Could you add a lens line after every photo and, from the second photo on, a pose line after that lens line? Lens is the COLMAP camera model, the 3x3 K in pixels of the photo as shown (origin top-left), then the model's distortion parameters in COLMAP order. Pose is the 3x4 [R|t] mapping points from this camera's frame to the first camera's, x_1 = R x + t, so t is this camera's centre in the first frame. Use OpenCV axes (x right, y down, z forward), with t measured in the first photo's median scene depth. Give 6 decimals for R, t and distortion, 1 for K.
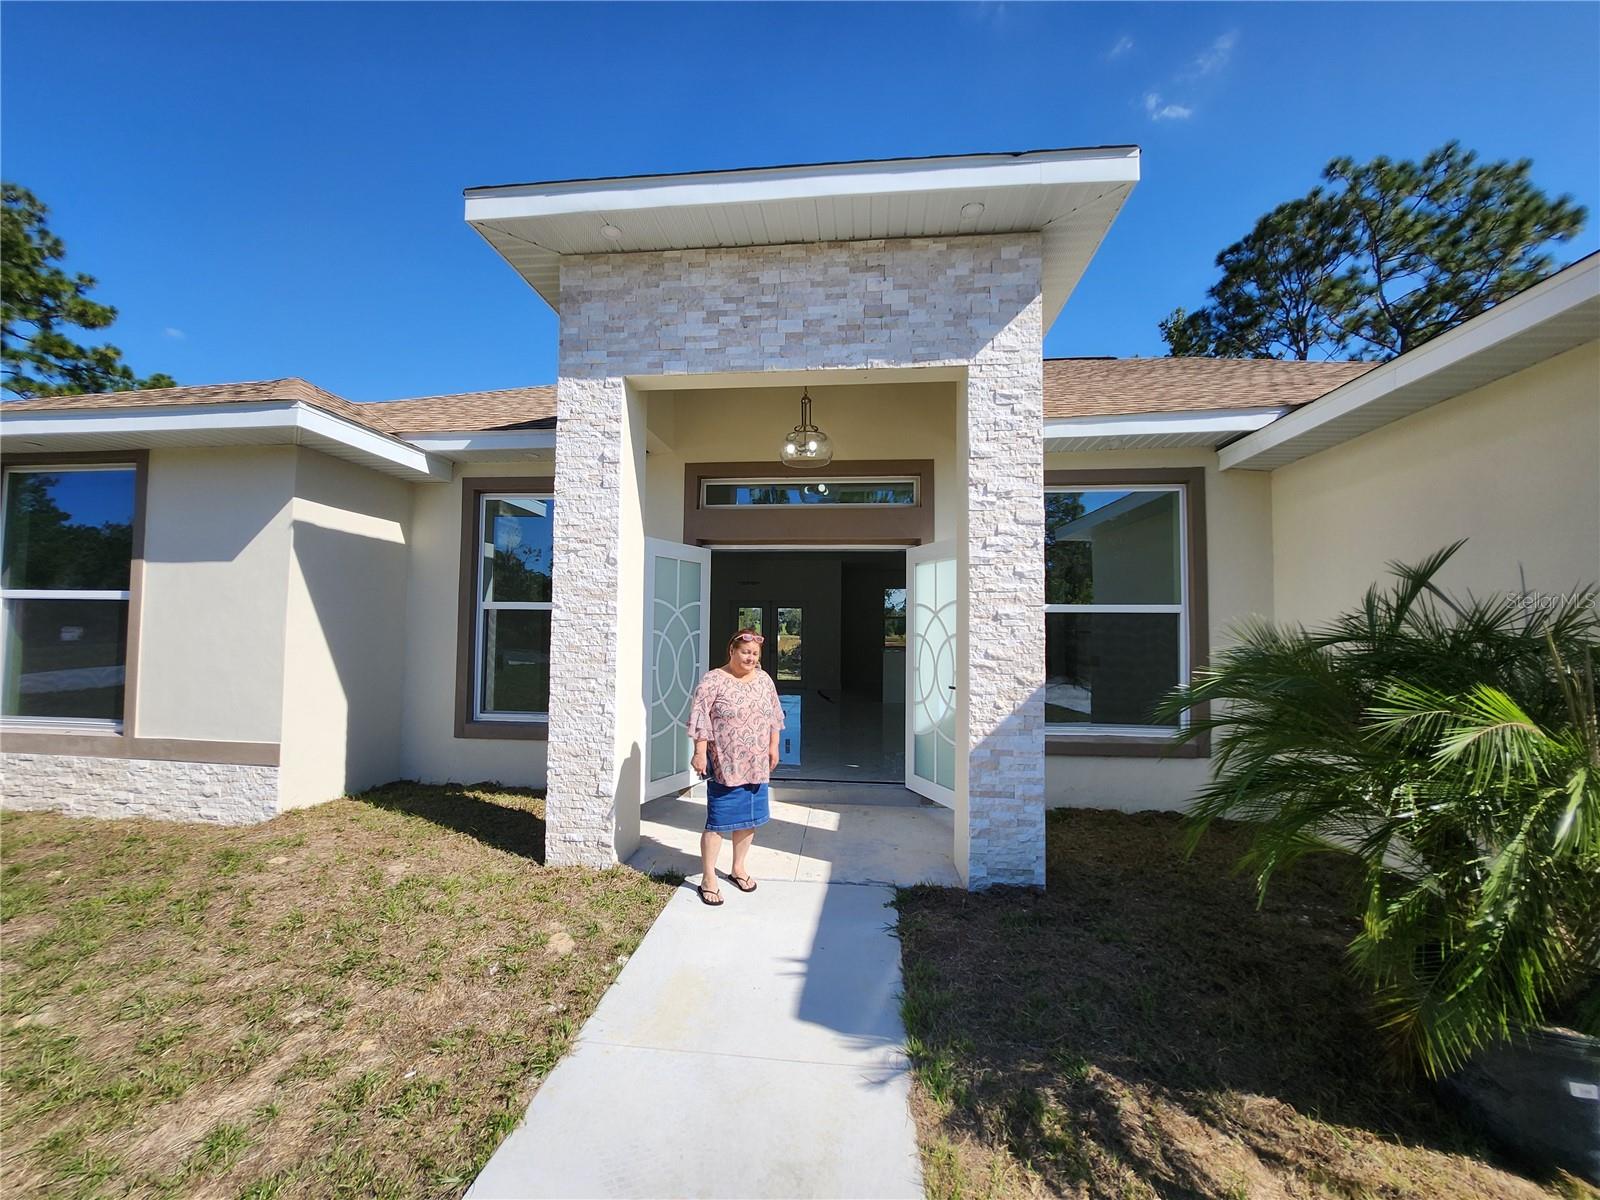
lens RADIAL K [[642.2, 0, 793.6], [0, 642.2, 597.2], [0, 0, 1]] dist [-0.016929, 0.000654]
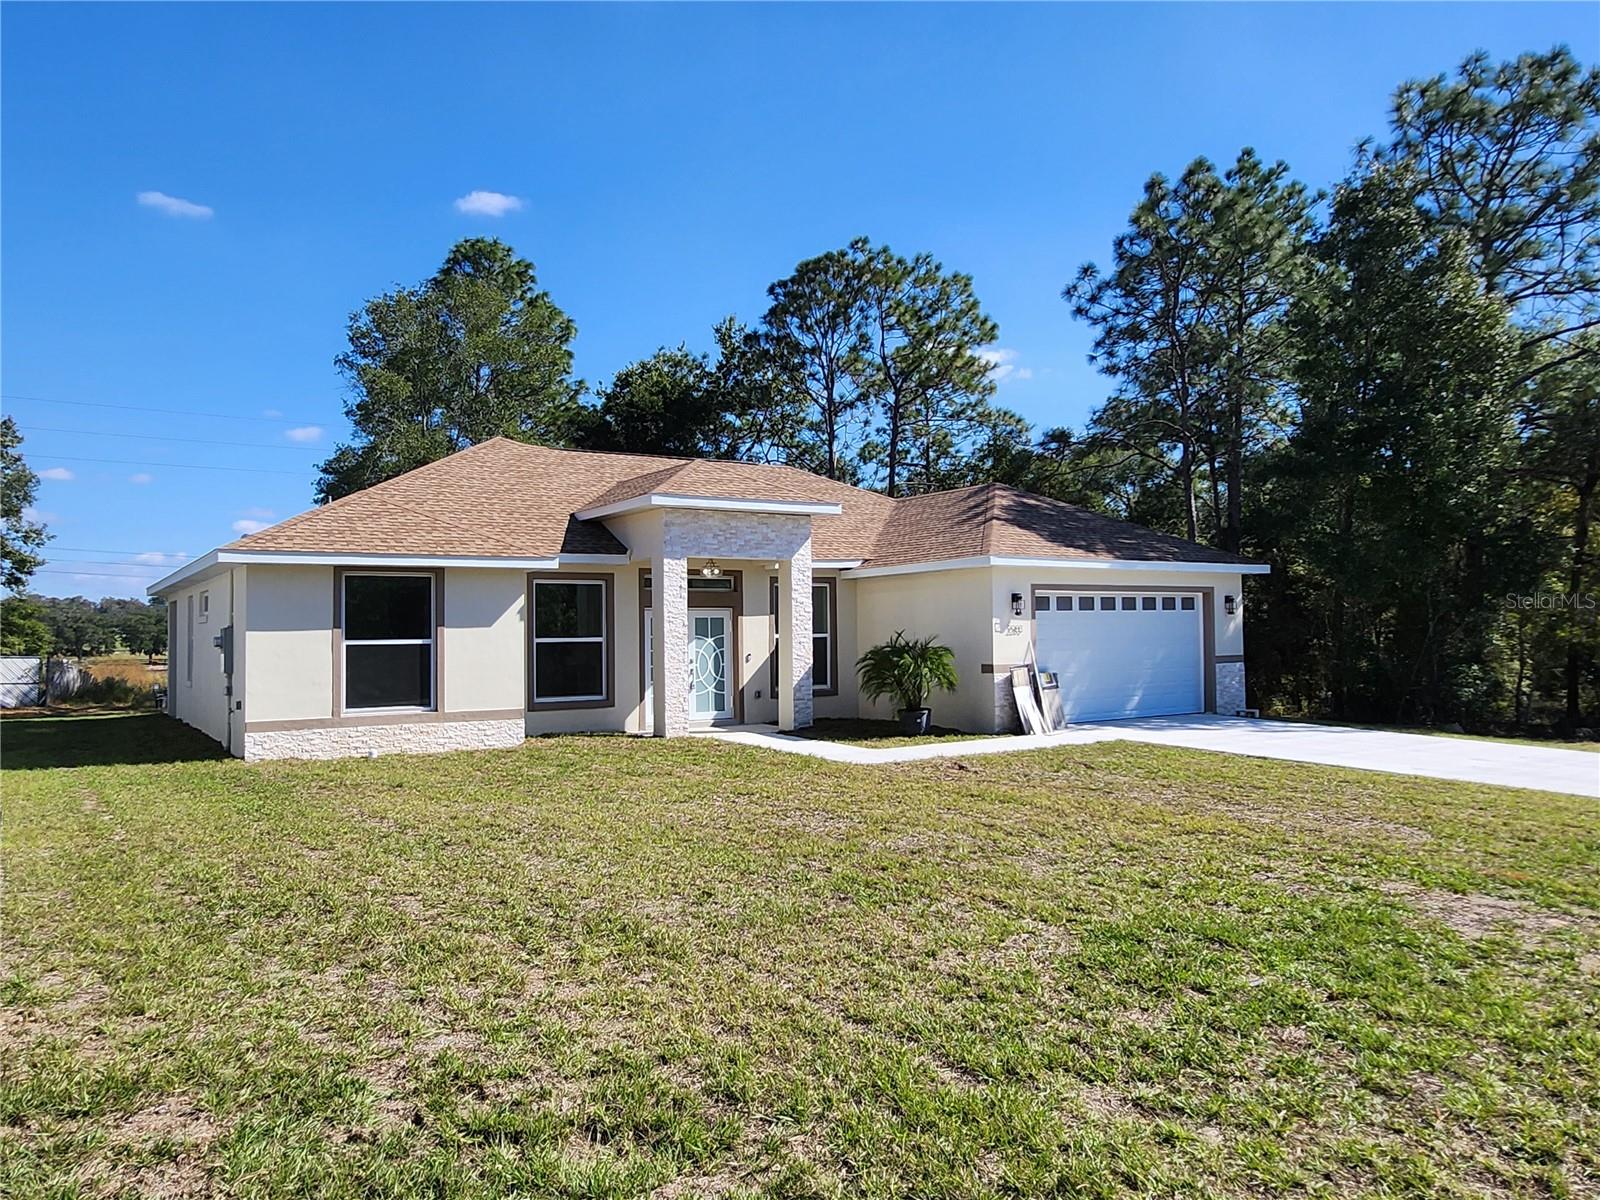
lens RADIAL K [[1157.1, 0, 800.5], [0, 1157.1, 598.7], [0, 0, 1]] dist [0.000024, -0.000278]
pose [[0.773972, -0.002532, 0.633215, -2.425369], [-0.004398, 0.999946, 0.009374, -0.174418], [-0.633205, -0.010040, 0.773919, -2.503421]]
